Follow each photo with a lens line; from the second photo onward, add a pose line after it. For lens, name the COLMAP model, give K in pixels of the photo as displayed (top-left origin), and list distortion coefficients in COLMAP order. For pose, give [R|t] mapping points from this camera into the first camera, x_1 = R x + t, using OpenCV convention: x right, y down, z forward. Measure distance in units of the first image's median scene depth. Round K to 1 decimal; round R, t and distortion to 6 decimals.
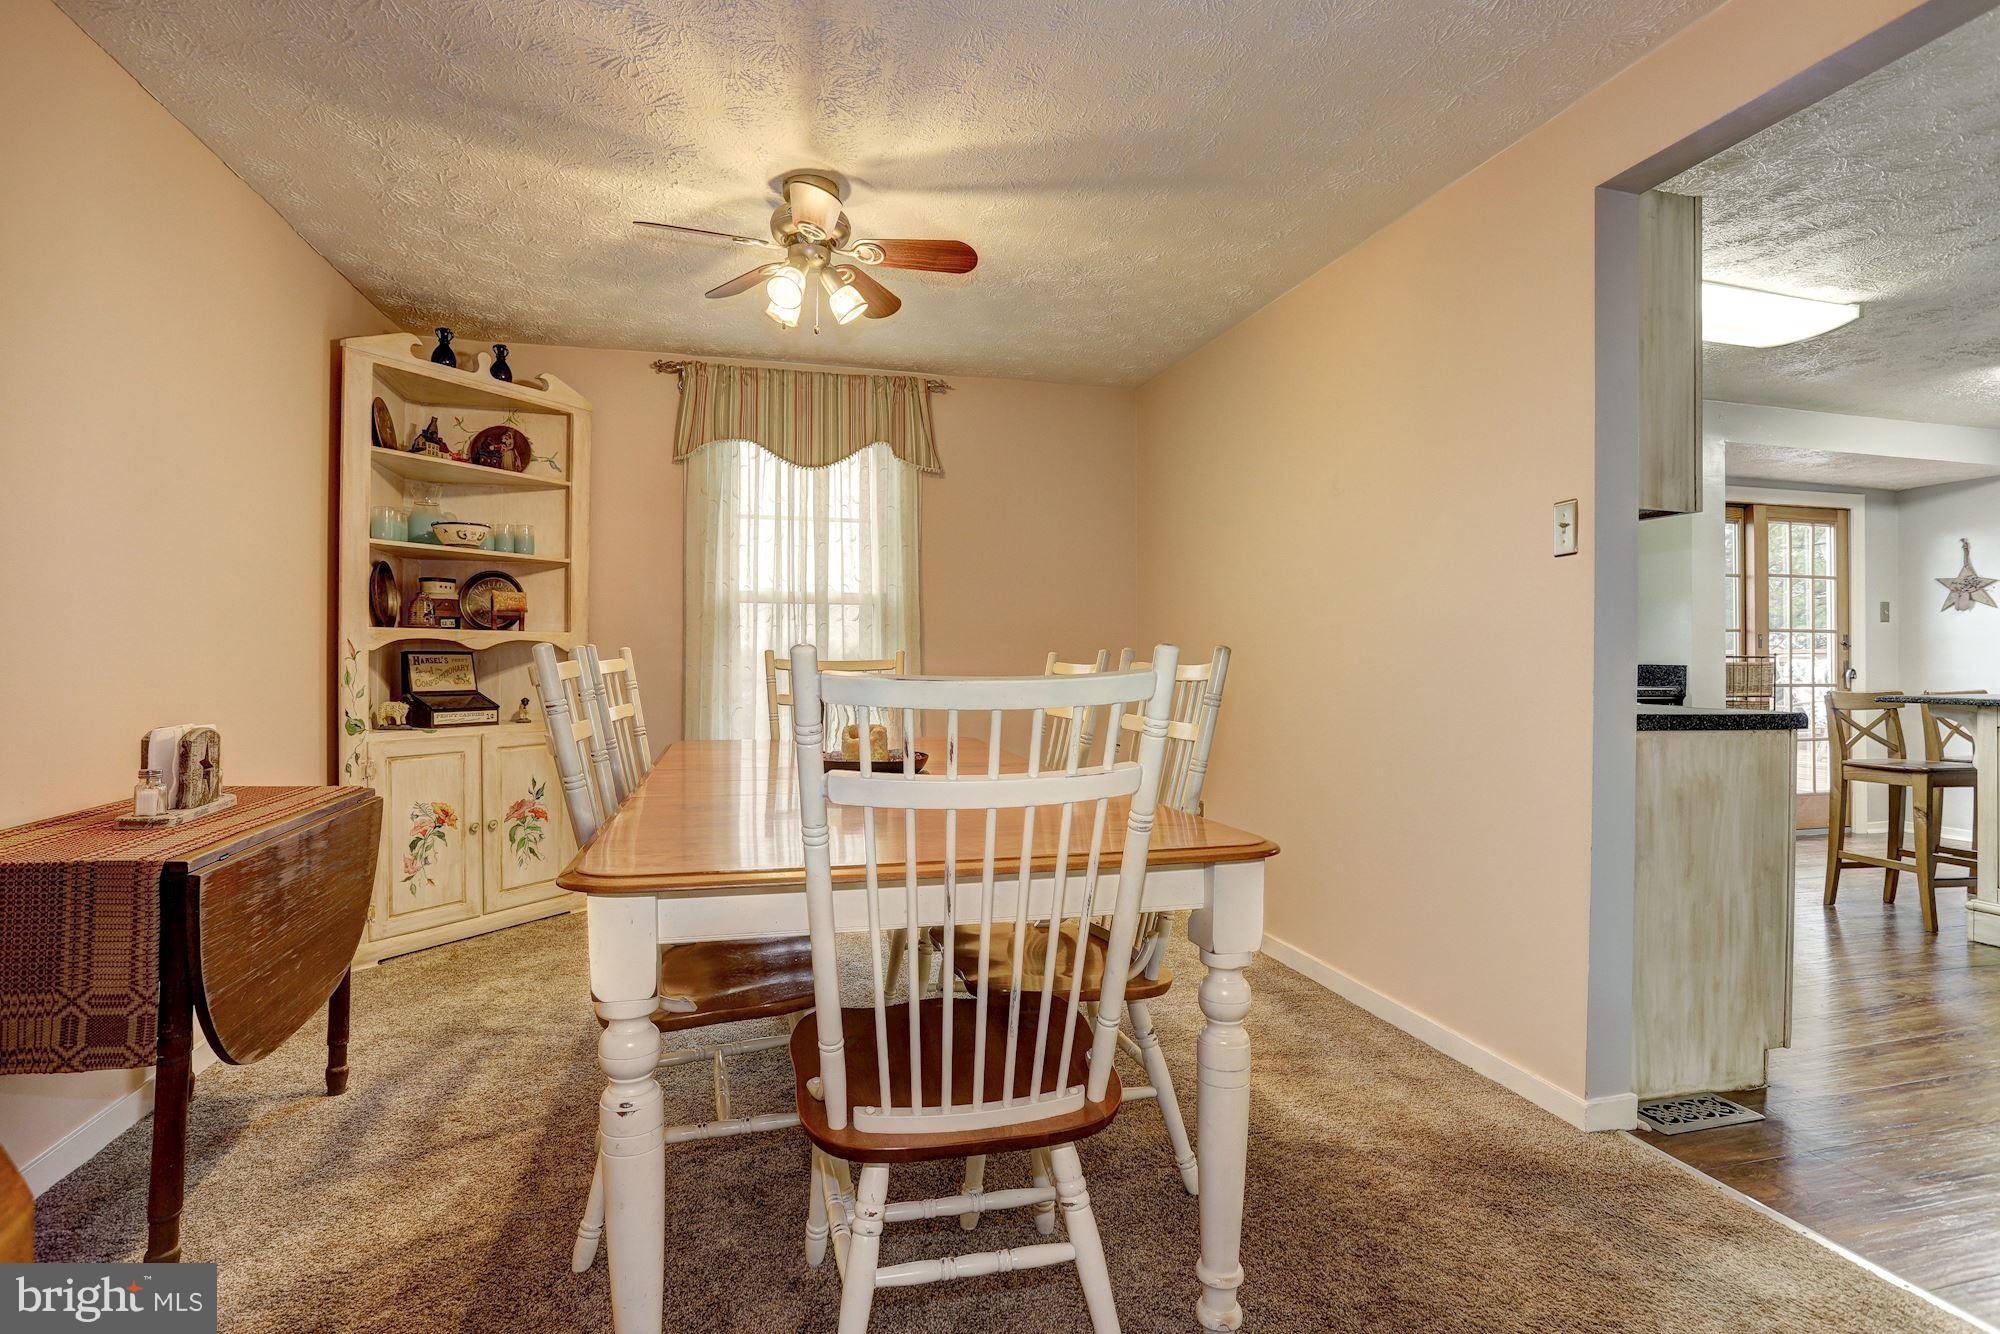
lens RADIAL K [[979.0, 0, 986.3], [0, 979.0, 666.1], [0, 0, 1]] dist [-0.033380, 0.004957]
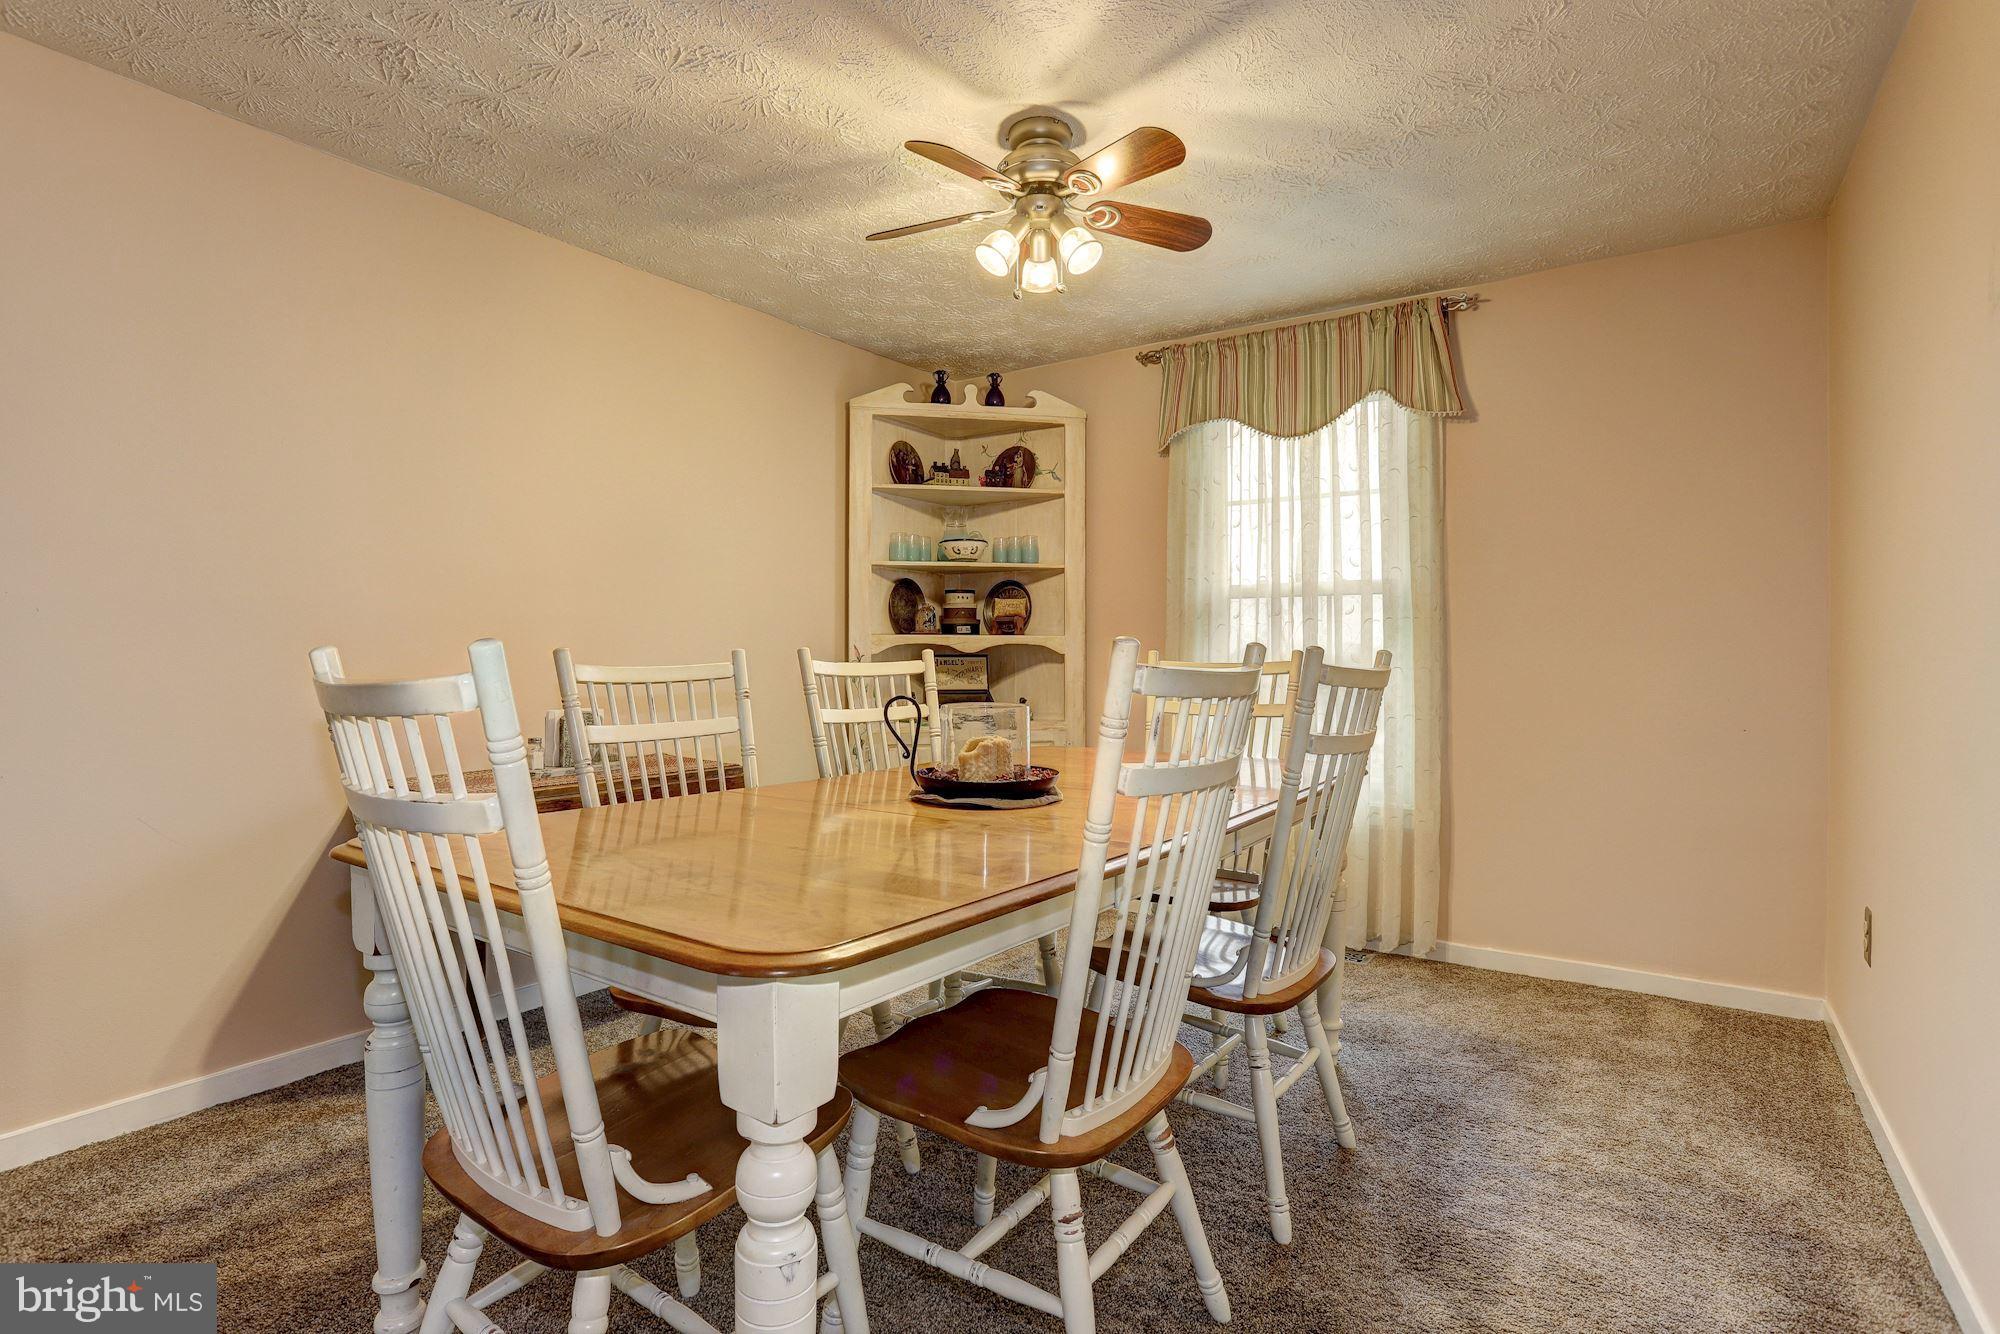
lens RADIAL K [[979.0, 0, 996.5], [0, 979.0, 654.9], [0, 0, 1]] dist [-0.033380, 0.004957]
pose [[0.660783, -0.002579, -0.750573, 0.305628], [-0.003008, 0.999977, -0.006083, -0.007332], [0.750571, 0.006277, 0.660760, 0.258224]]
